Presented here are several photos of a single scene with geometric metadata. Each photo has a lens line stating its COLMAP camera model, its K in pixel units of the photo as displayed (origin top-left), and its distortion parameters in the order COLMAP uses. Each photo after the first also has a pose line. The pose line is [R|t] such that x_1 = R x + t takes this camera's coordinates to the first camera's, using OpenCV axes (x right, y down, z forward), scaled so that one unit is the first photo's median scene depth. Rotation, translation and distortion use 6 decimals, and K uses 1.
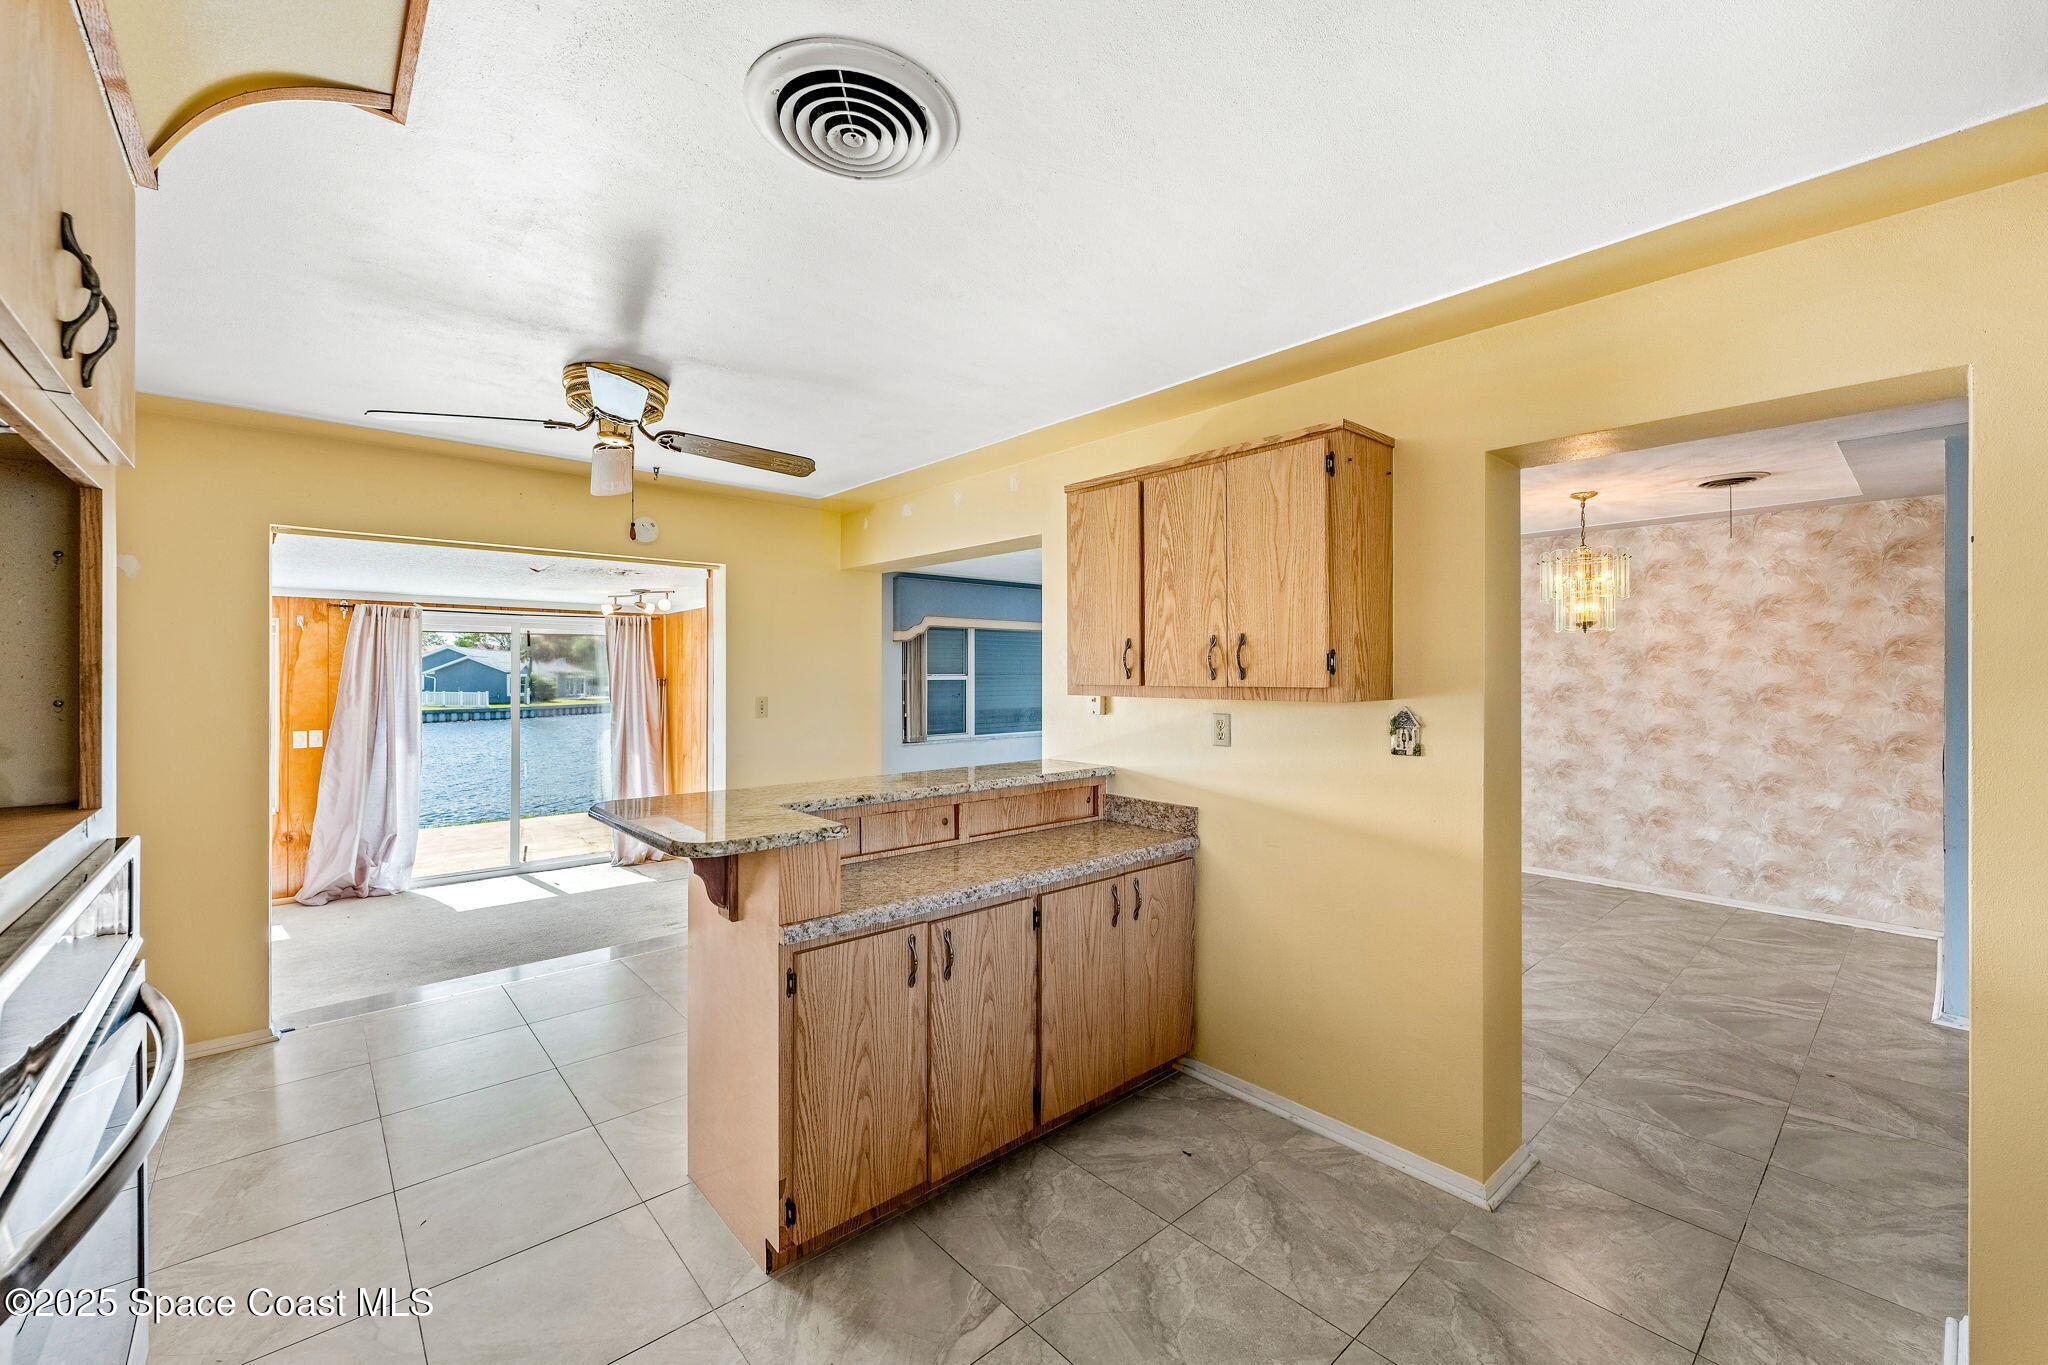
lens RADIAL K [[822.1, 0, 1048.7], [0, 822.1, 670.8], [0, 0, 1]] dist [0.000289, 0.000022]
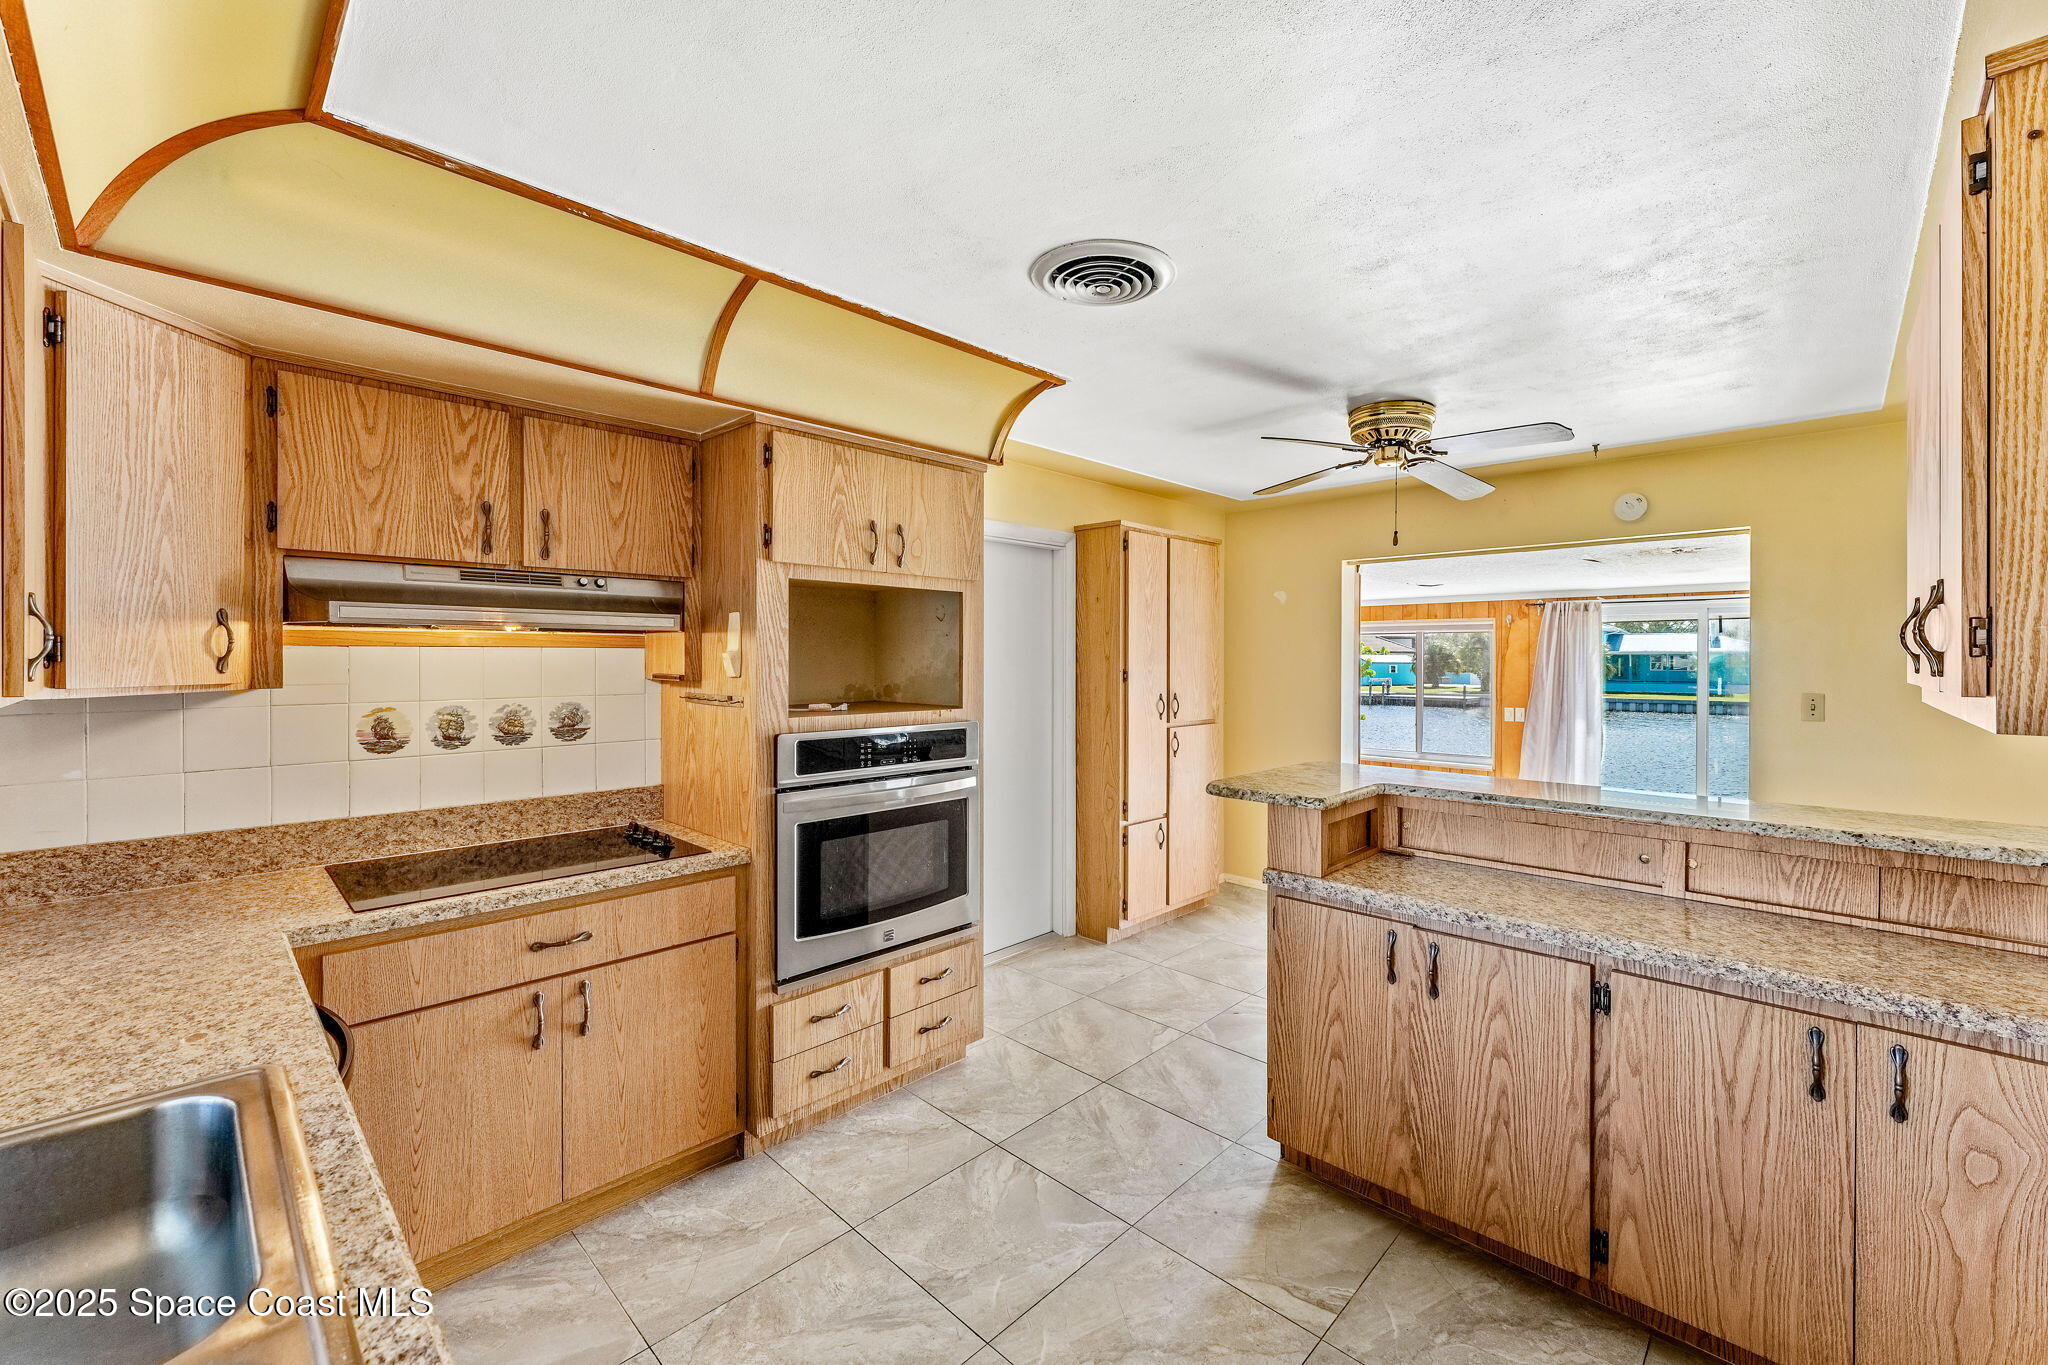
lens RADIAL K [[832.8, 0, 1022.2], [0, 832.8, 658.6], [0, 0, 1]] dist [0.000209, 0.000026]
pose [[0.051271, -0.000604, -0.998685, 0.704108], [-0.000851, 0.999999, -0.000648, 0.001402], [0.998684, 0.000883, 0.051270, 0.455079]]
